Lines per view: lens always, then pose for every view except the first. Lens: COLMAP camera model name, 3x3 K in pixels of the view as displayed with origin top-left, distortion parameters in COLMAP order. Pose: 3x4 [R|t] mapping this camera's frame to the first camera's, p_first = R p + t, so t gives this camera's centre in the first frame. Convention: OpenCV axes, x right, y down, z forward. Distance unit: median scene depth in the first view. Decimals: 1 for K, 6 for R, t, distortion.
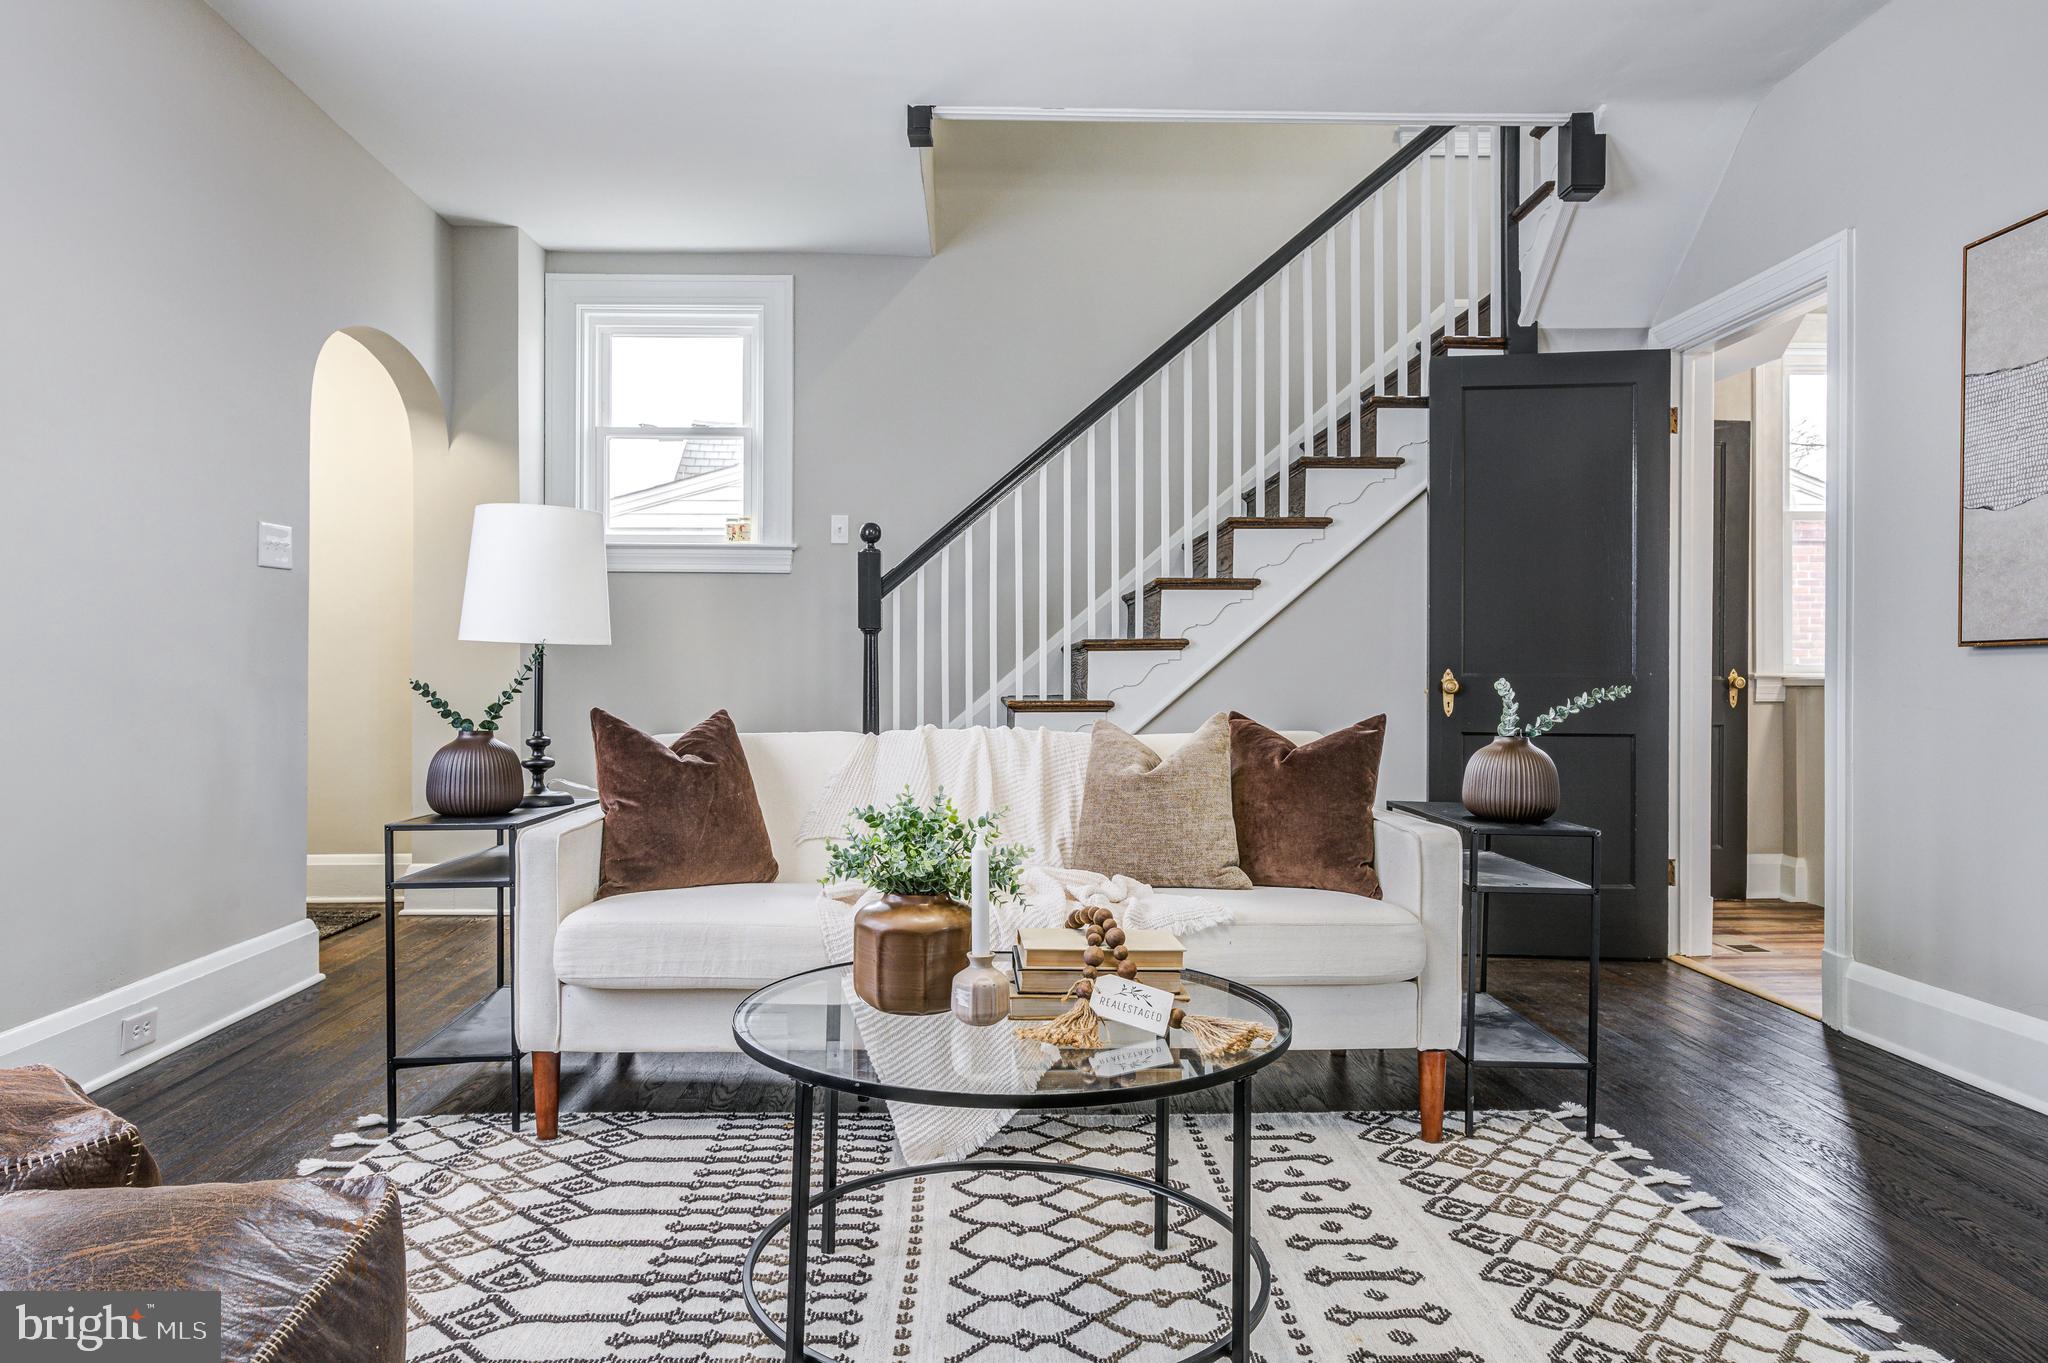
lens RADIAL K [[1313.0, 0, 1009.8], [0, 1313.0, 669.7], [0, 0, 1]] dist [-0.005199, 0.018117]
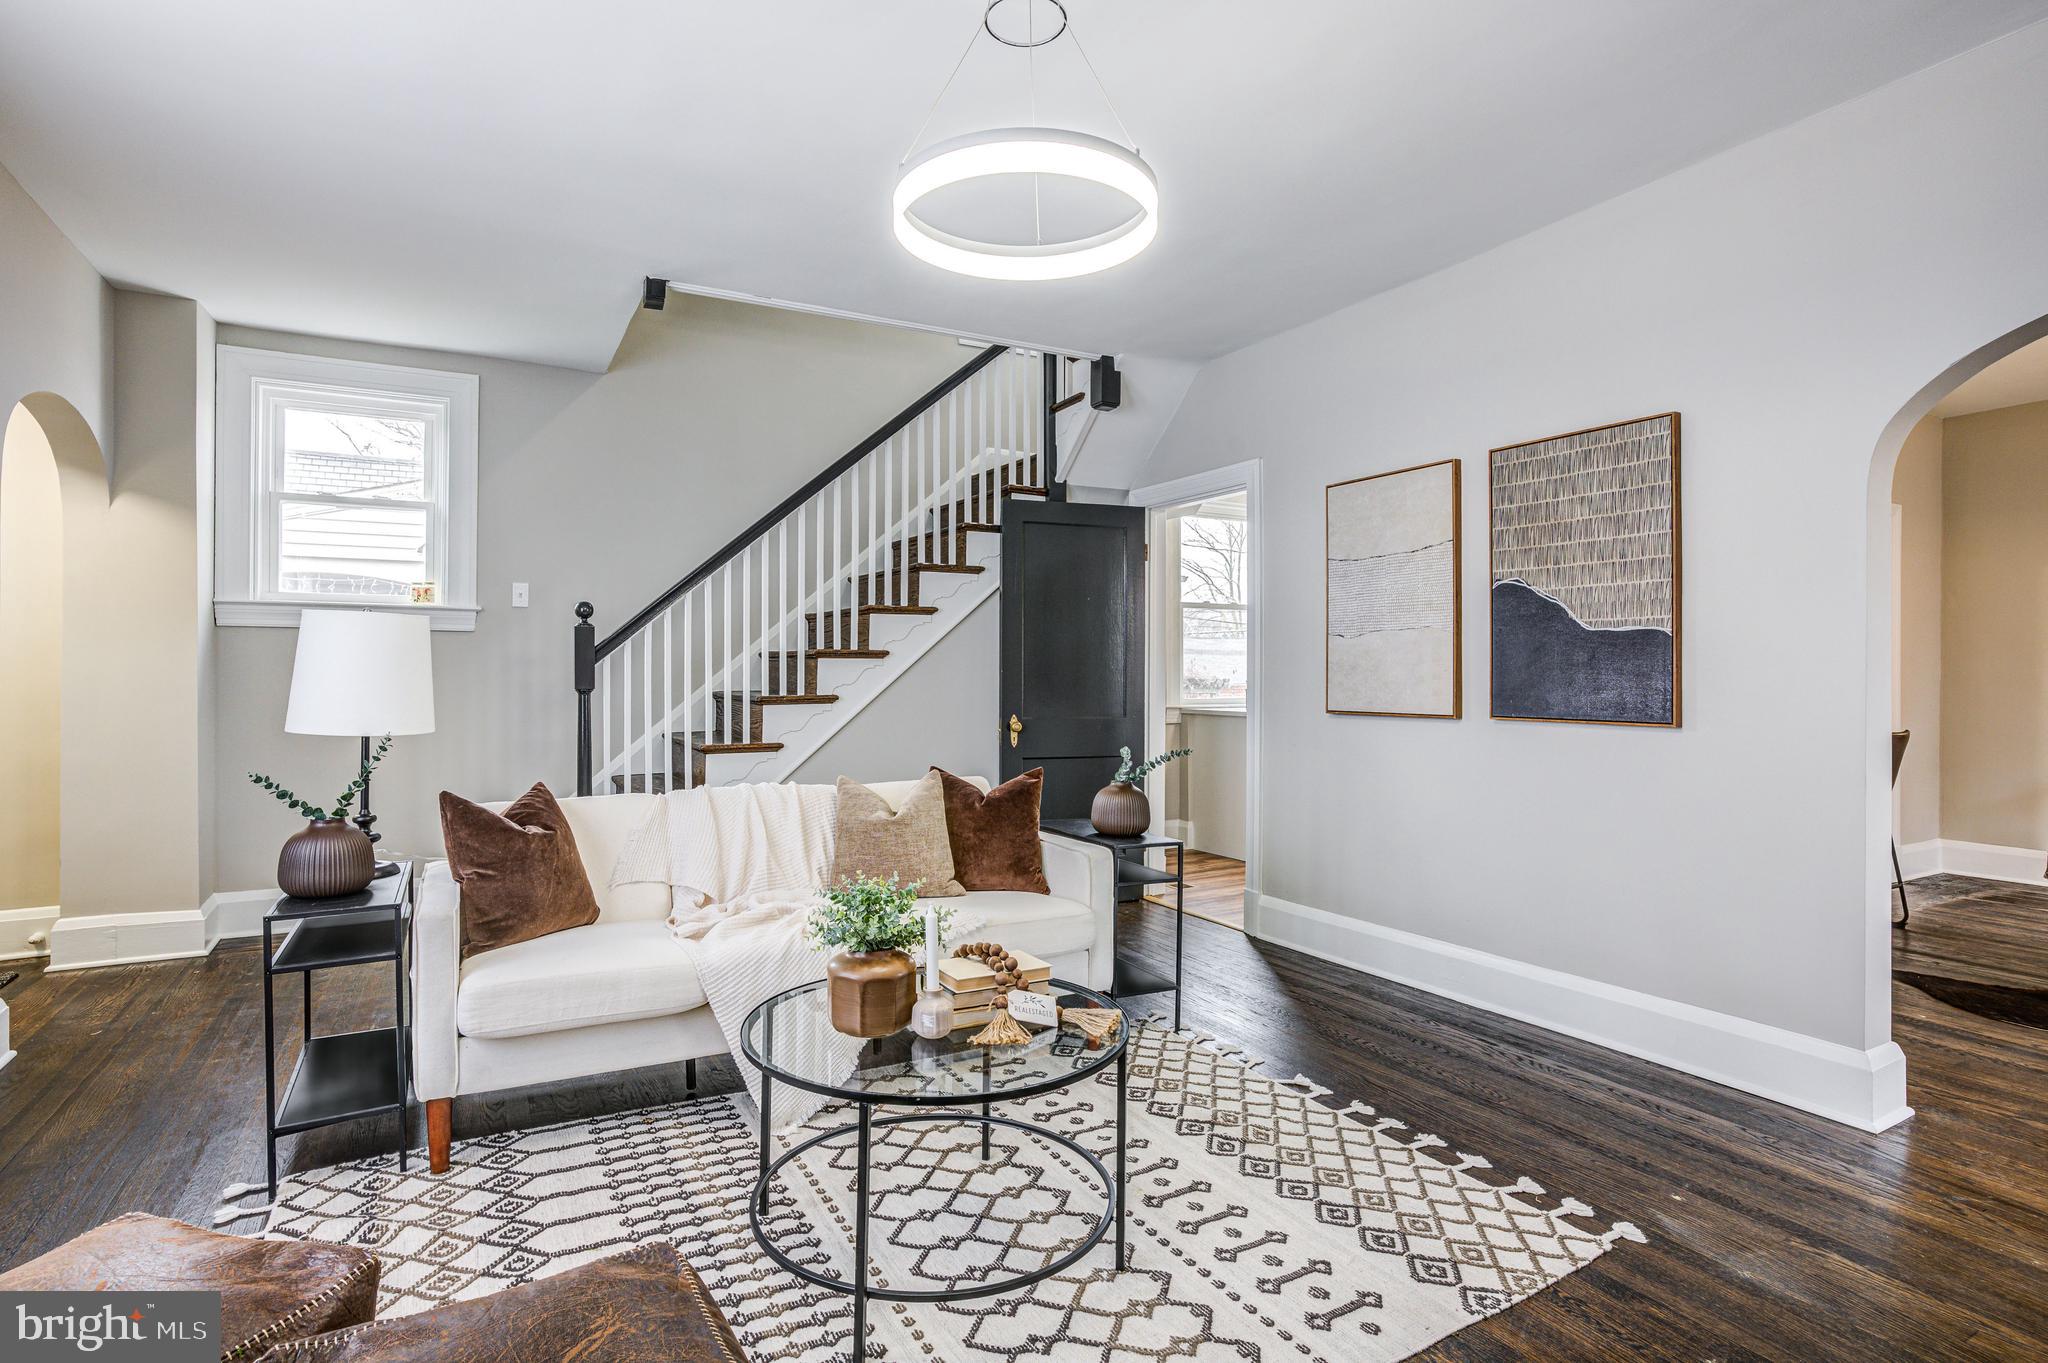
lens RADIAL K [[1020.7, 0, 1028.8], [0, 1020.7, 667.7], [0, 0, 1]] dist [-0.033711, 0.016001]
pose [[0.891690, 0.002189, 0.452641, -0.255065], [-0.002240, 0.999997, -0.000423, -0.079968], [-0.452641, -0.000637, 0.891693, -0.029415]]
